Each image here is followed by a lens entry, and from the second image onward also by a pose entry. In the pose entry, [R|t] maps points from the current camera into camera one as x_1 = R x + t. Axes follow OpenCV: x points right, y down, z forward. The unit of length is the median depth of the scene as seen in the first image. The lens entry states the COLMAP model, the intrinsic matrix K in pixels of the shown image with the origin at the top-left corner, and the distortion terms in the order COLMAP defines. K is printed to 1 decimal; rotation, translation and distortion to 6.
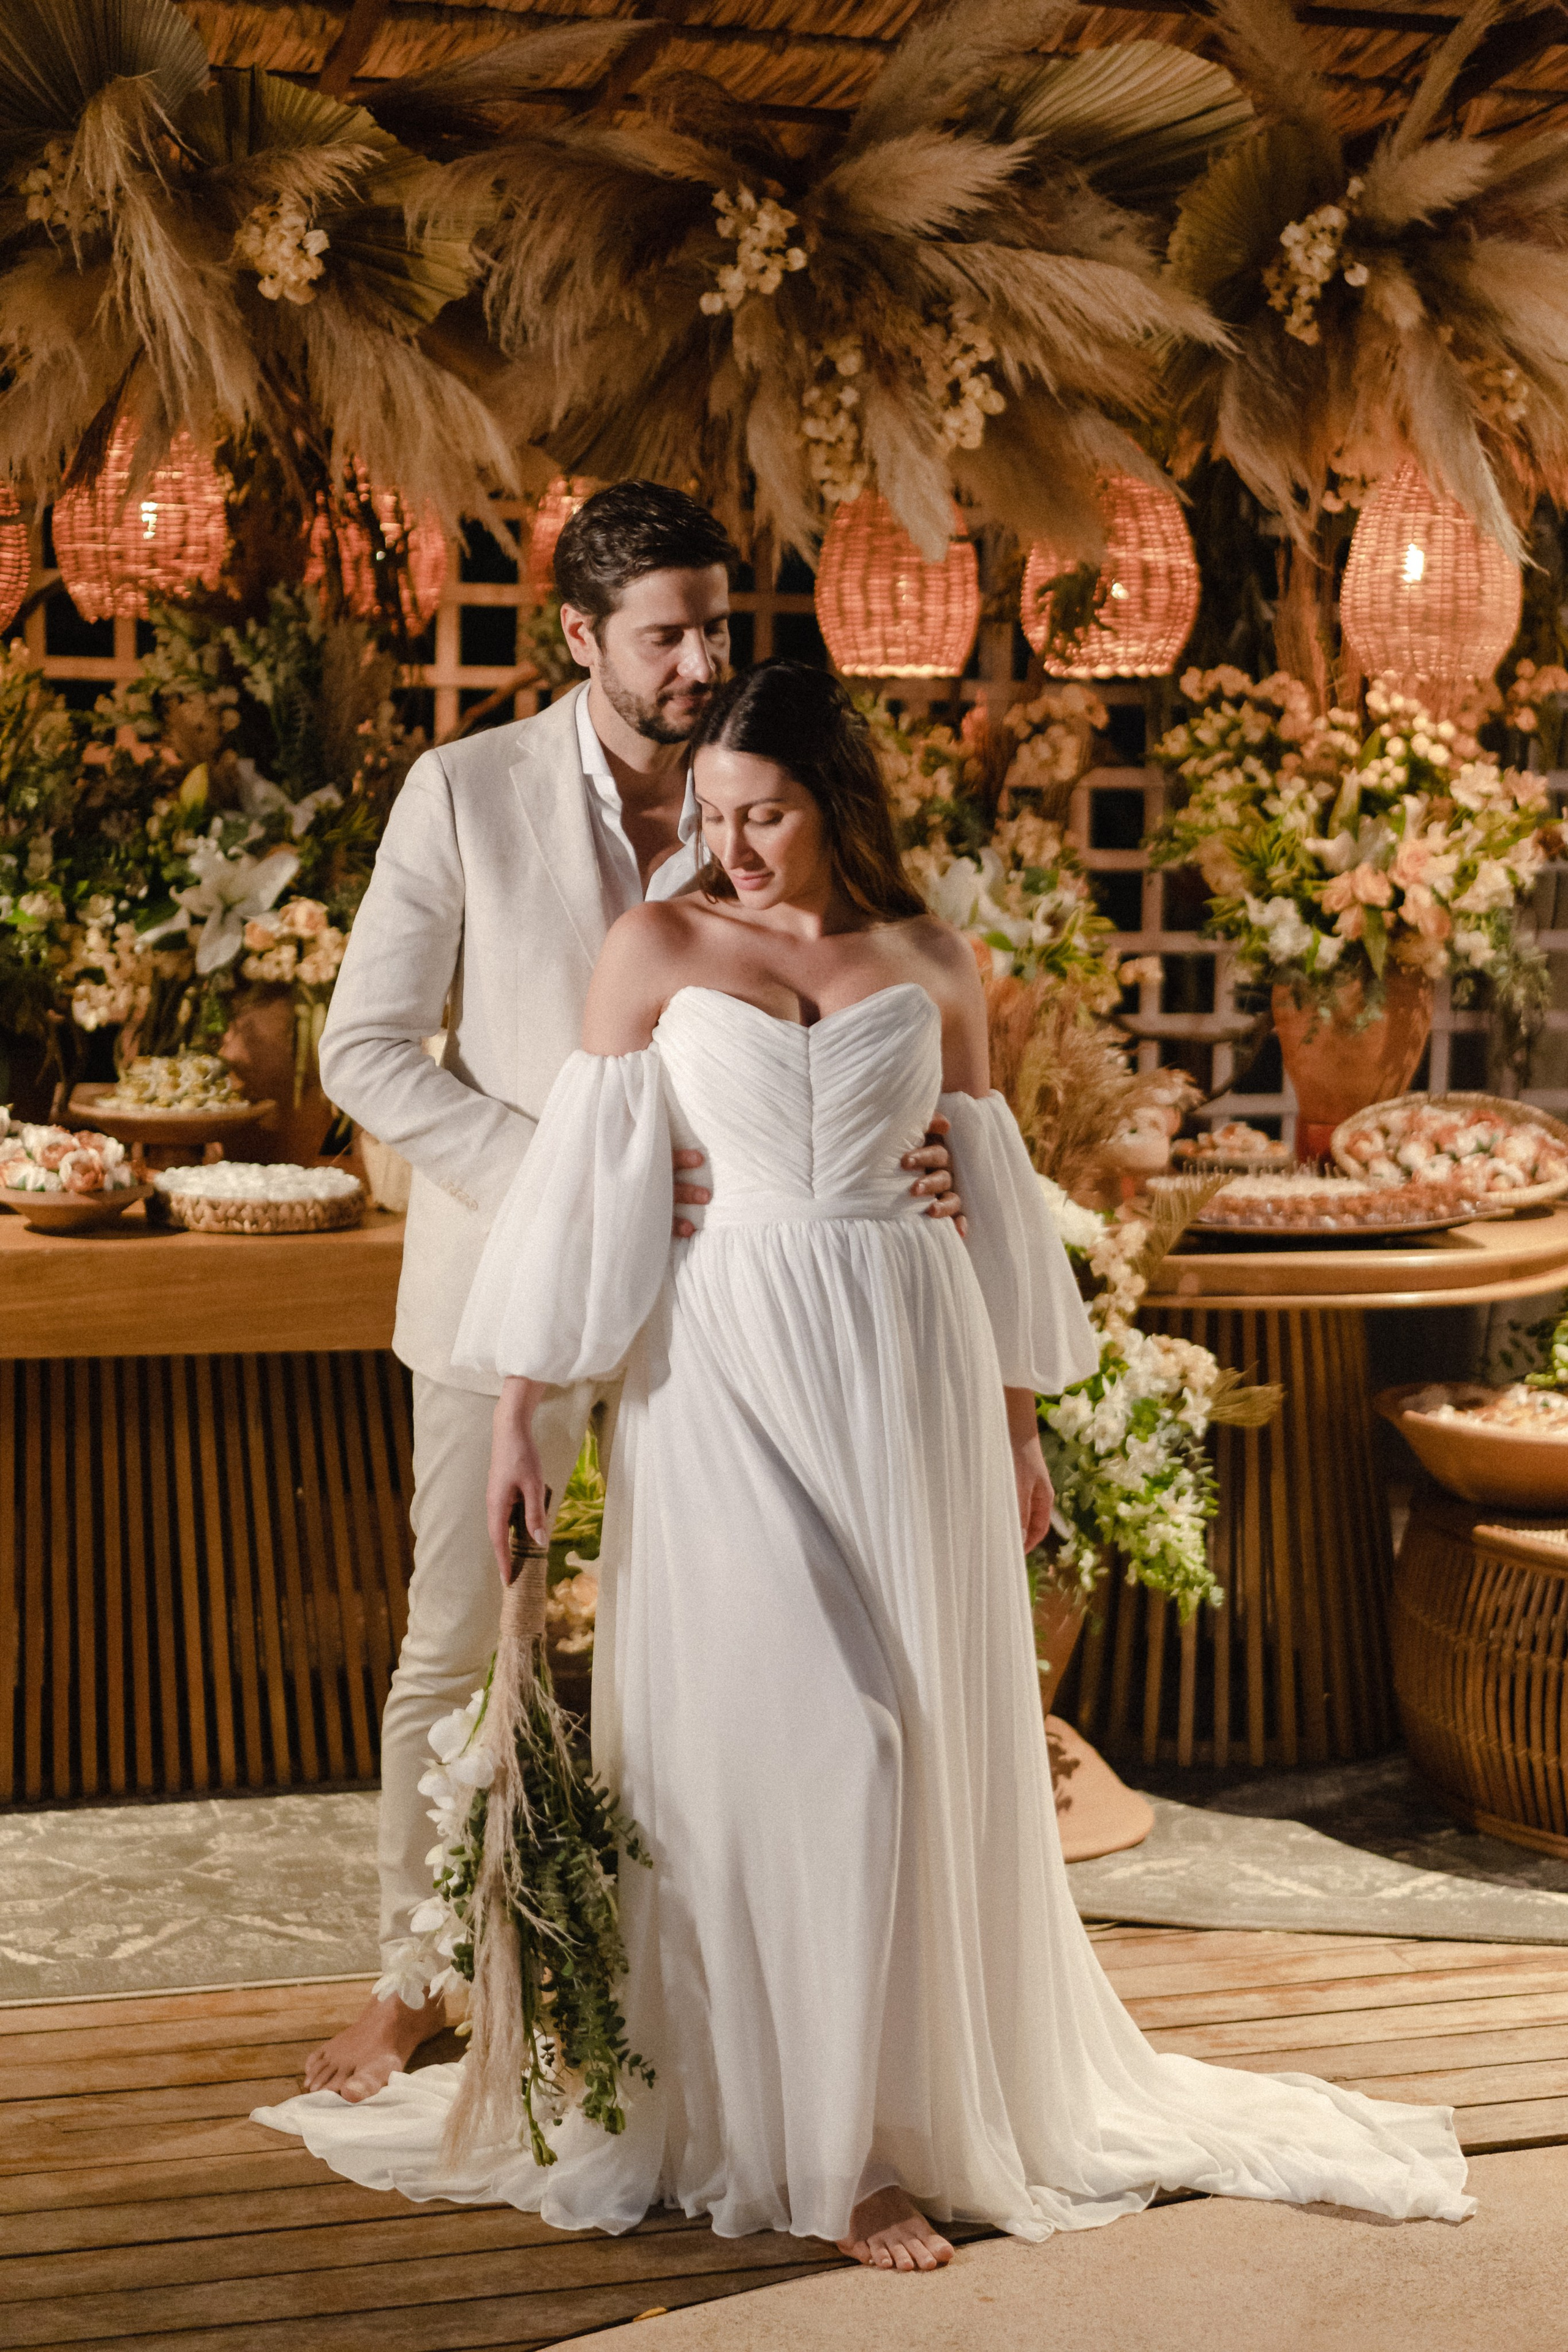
lens RADIAL K [[3806.6, 0, 815.0], [0, 3806.6, 1195.5], [0, 0, 1]] dist [0.037738, -0.098649]
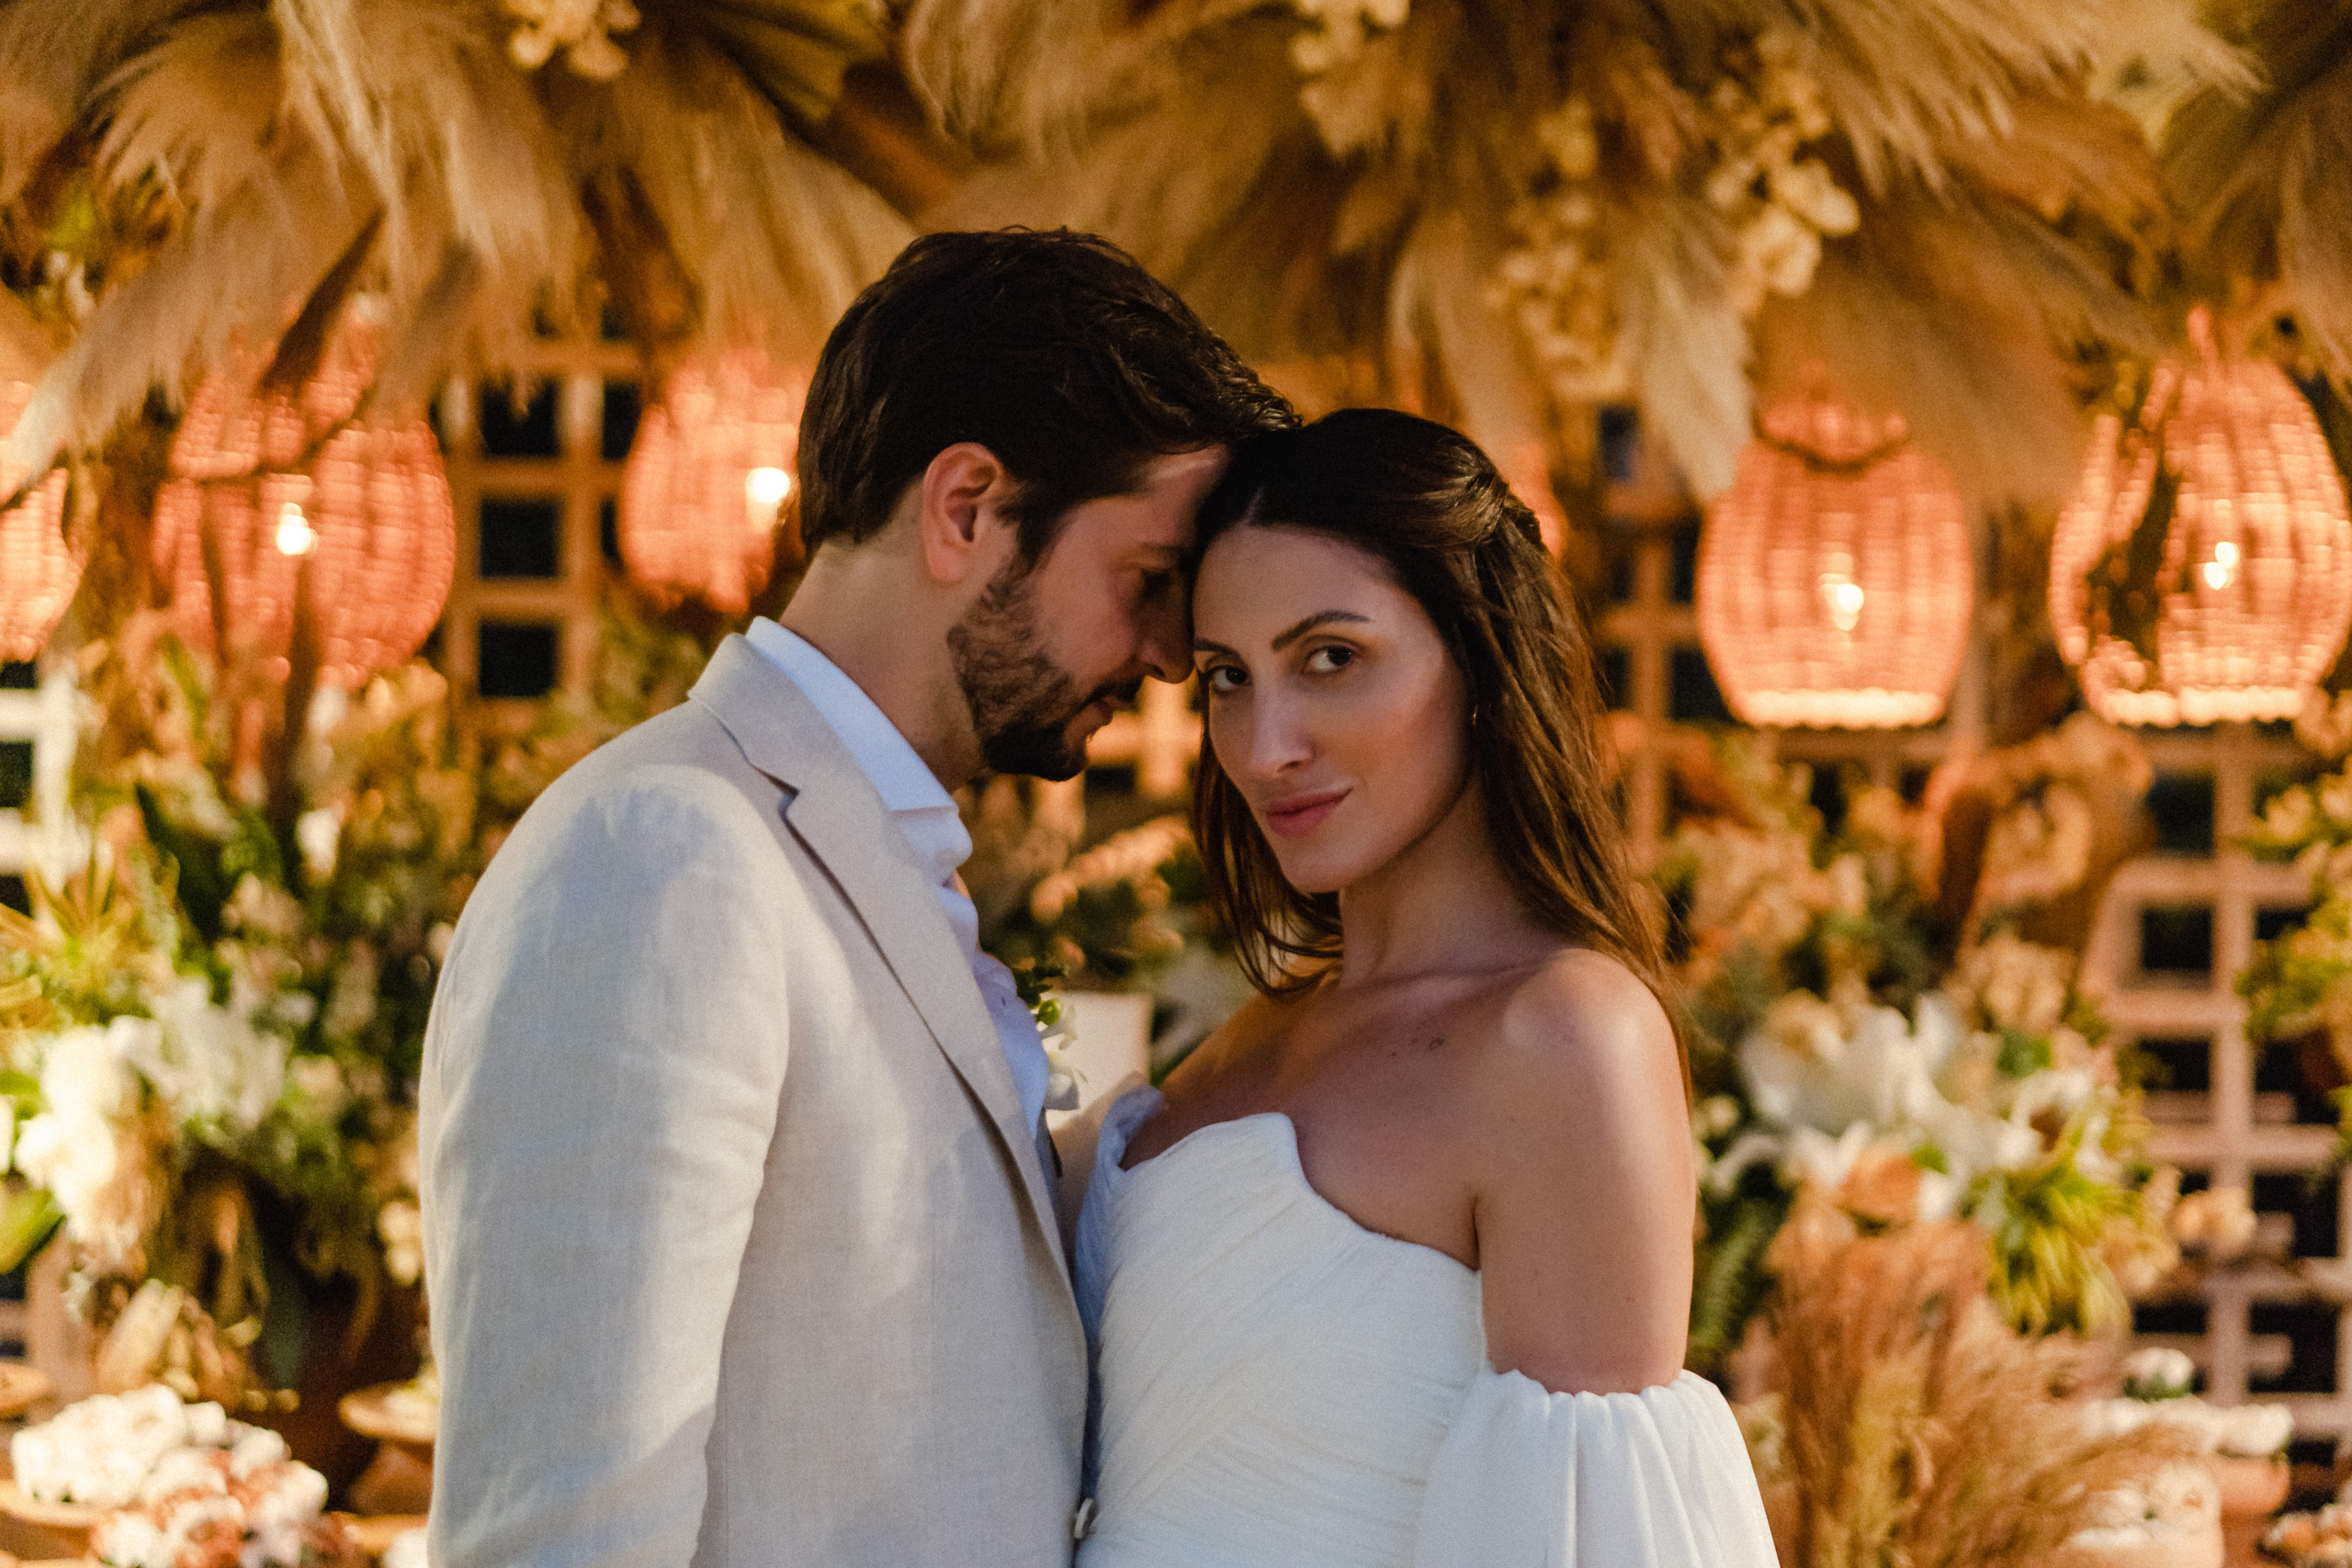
lens RADIAL K [[3806.3, 0, 1320.3], [0, 3806.3, 786.3], [0, 0, 1]] dist [0.037738, -0.098649]
pose [[0.960911, -0.006238, -0.276786, 0.125427], [-0.031776, 0.990654, -0.132643, -0.045781], [0.275026, 0.136253, 0.951733, 0.444056]]
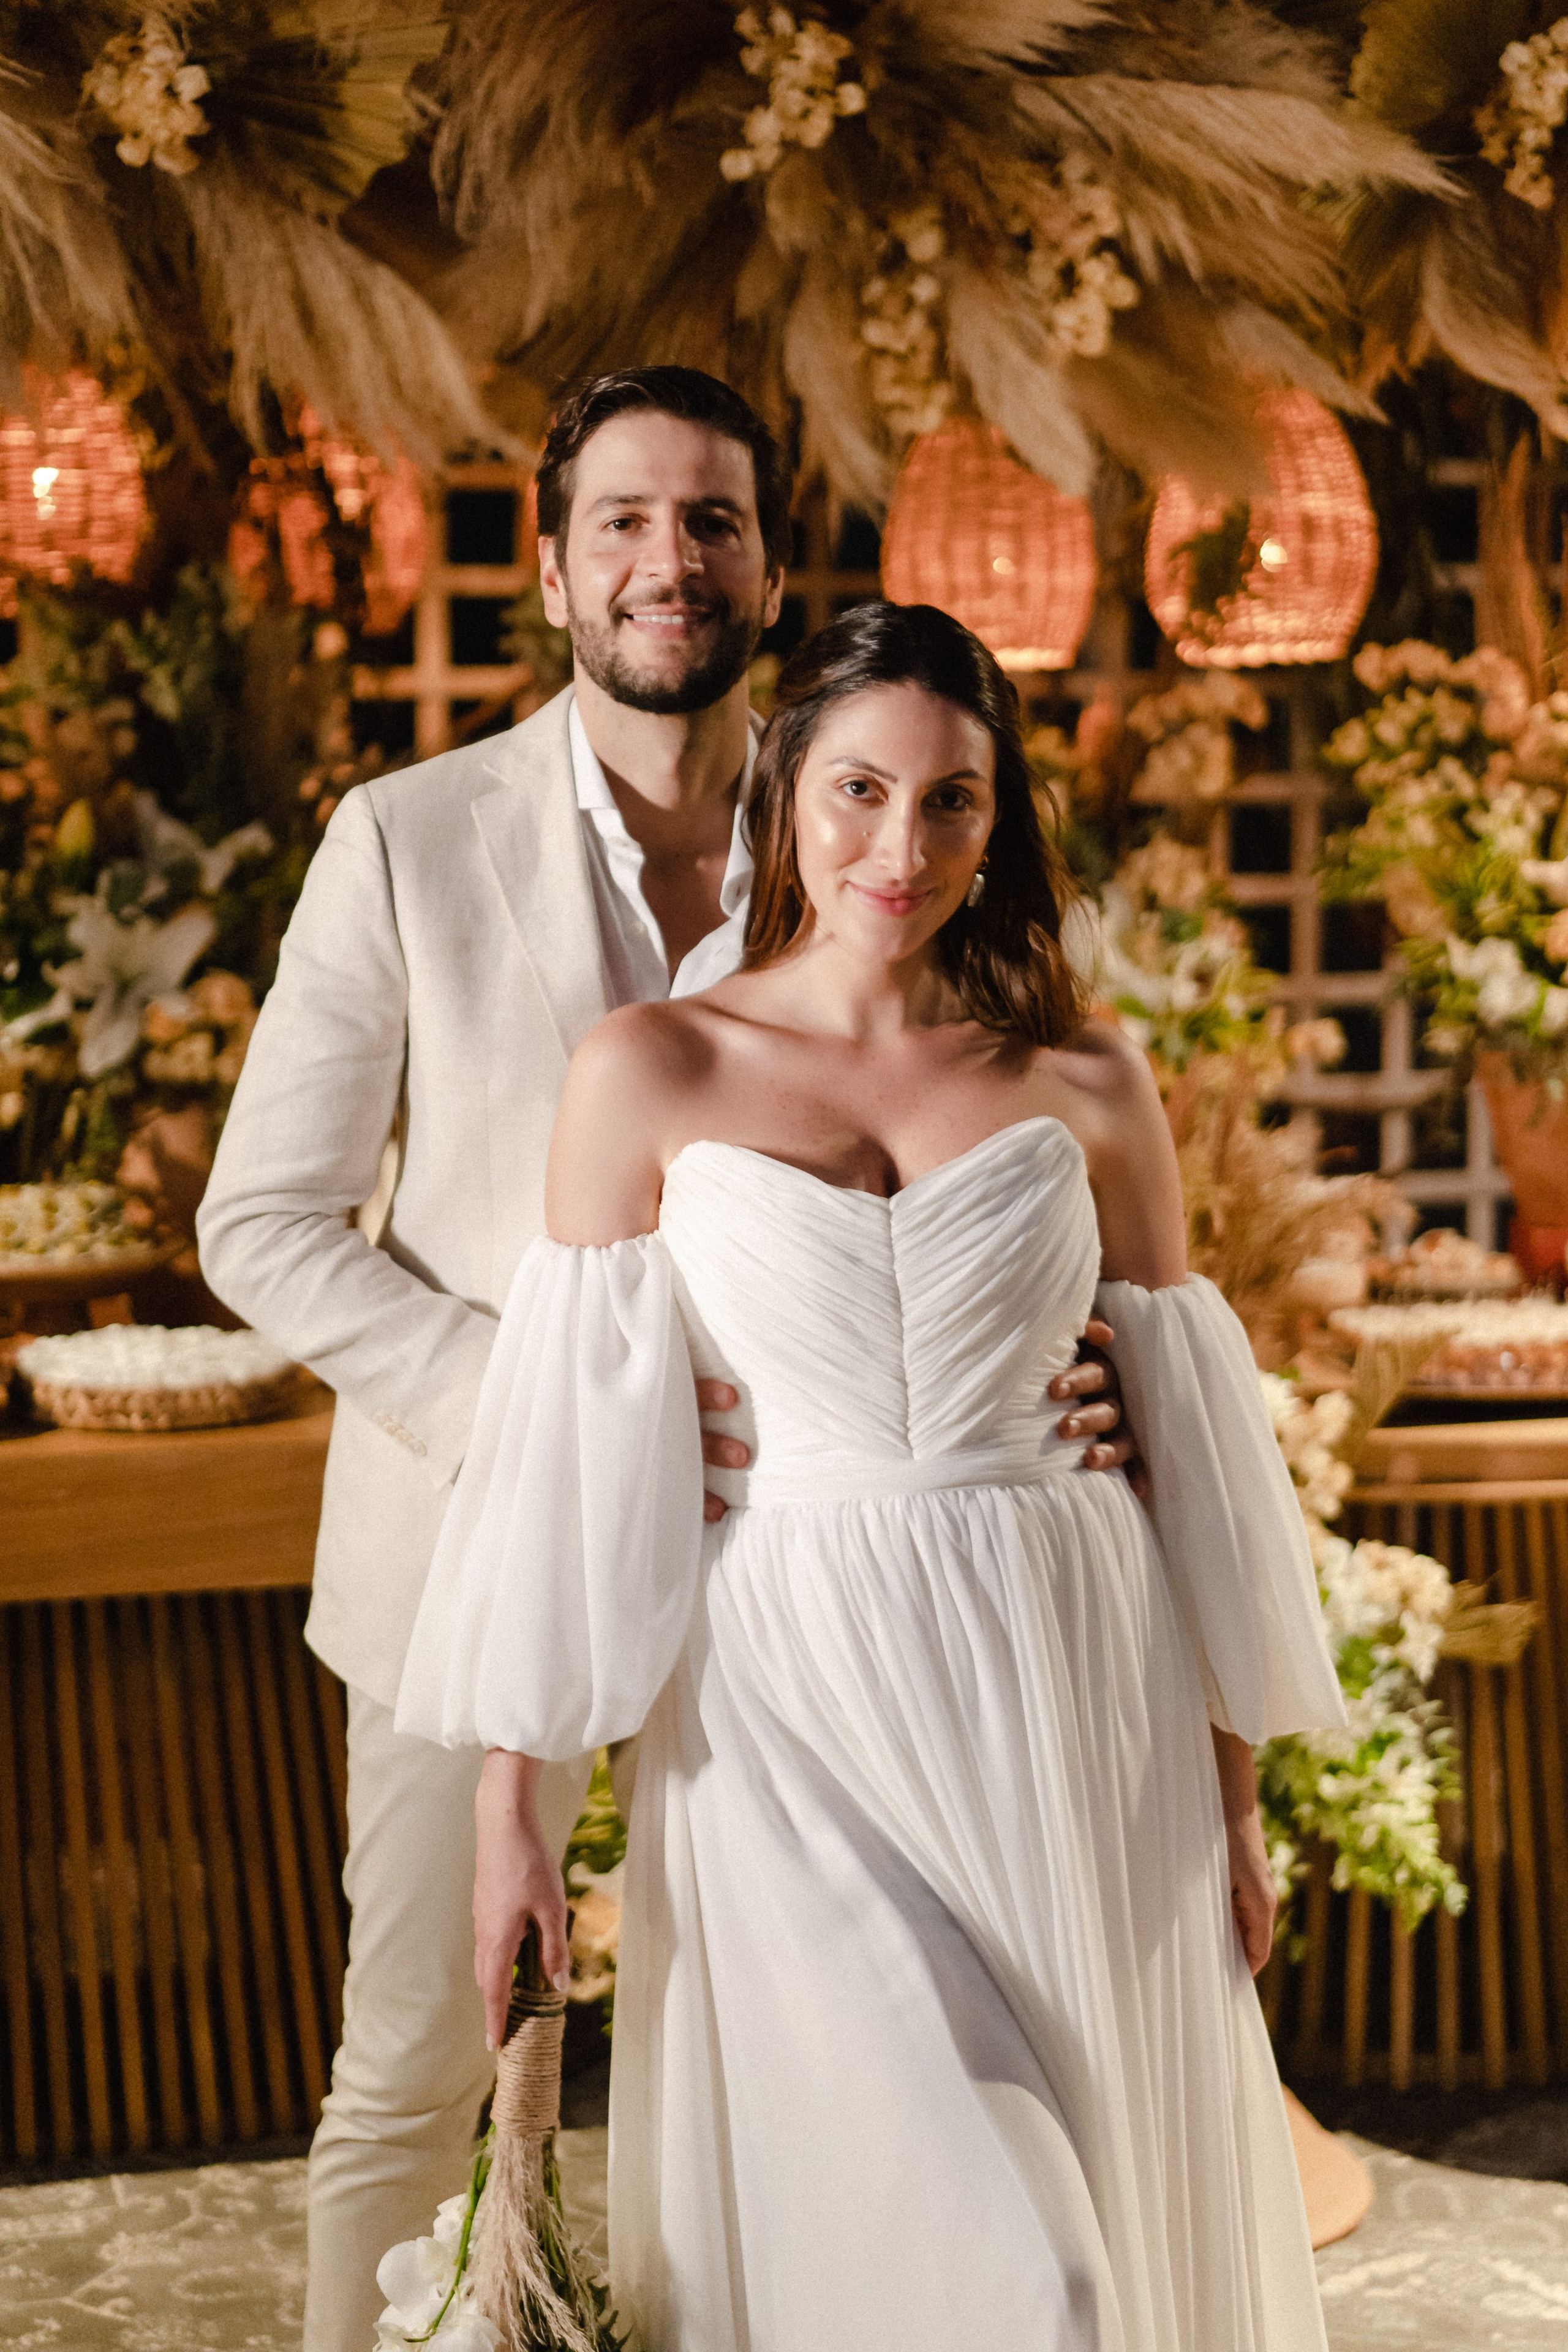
lens RADIAL K [[3694.1, 0, 784.0], [0, 3694.1, 1176.0], [0, 0, 1]] dist [0.024335, -0.011381]
pose [[0.999465, -0.019389, -0.026337, -0.002794], [0.019301, 0.999807, -0.003574, -0.033173], [0.026401, 0.003063, 0.999647, 0.268488]]
